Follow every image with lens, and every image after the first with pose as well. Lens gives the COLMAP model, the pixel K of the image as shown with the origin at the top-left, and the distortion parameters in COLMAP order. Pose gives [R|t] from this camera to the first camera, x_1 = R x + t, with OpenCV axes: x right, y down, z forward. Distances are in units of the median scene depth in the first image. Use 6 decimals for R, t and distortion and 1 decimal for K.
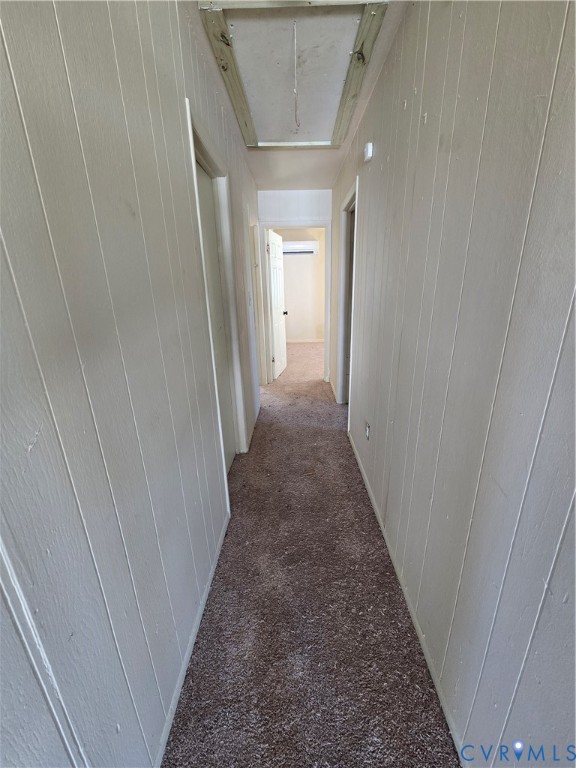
lens RADIAL K [[313.4, 0, 290.1], [0, 313.4, 384.9], [0, 0, 1]] dist [-0.002981, -0.000440]
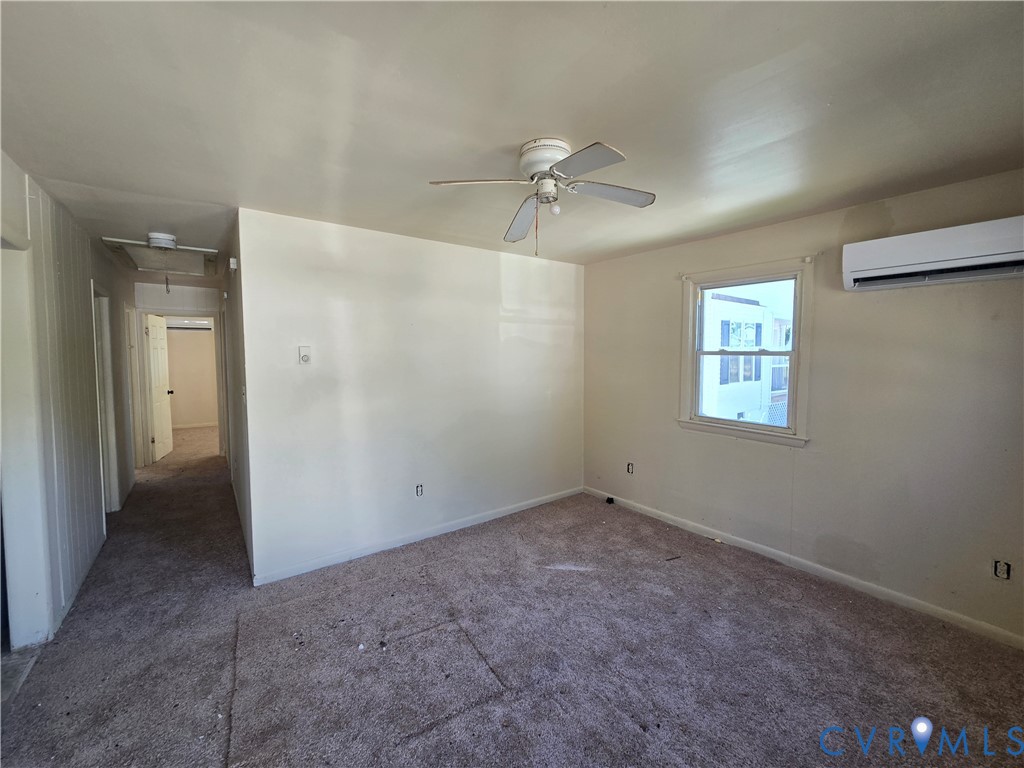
lens RADIAL K [[417.9, 0, 511.3], [0, 417.9, 377.7], [0, 0, 1]] dist [-0.002981, -0.000440]
pose [[0.795450, -0.011503, 0.605910, 0.047133], [0.171677, 0.963140, -0.207096, 0.186716], [-0.581193, 0.268755, 0.768105, -0.645523]]
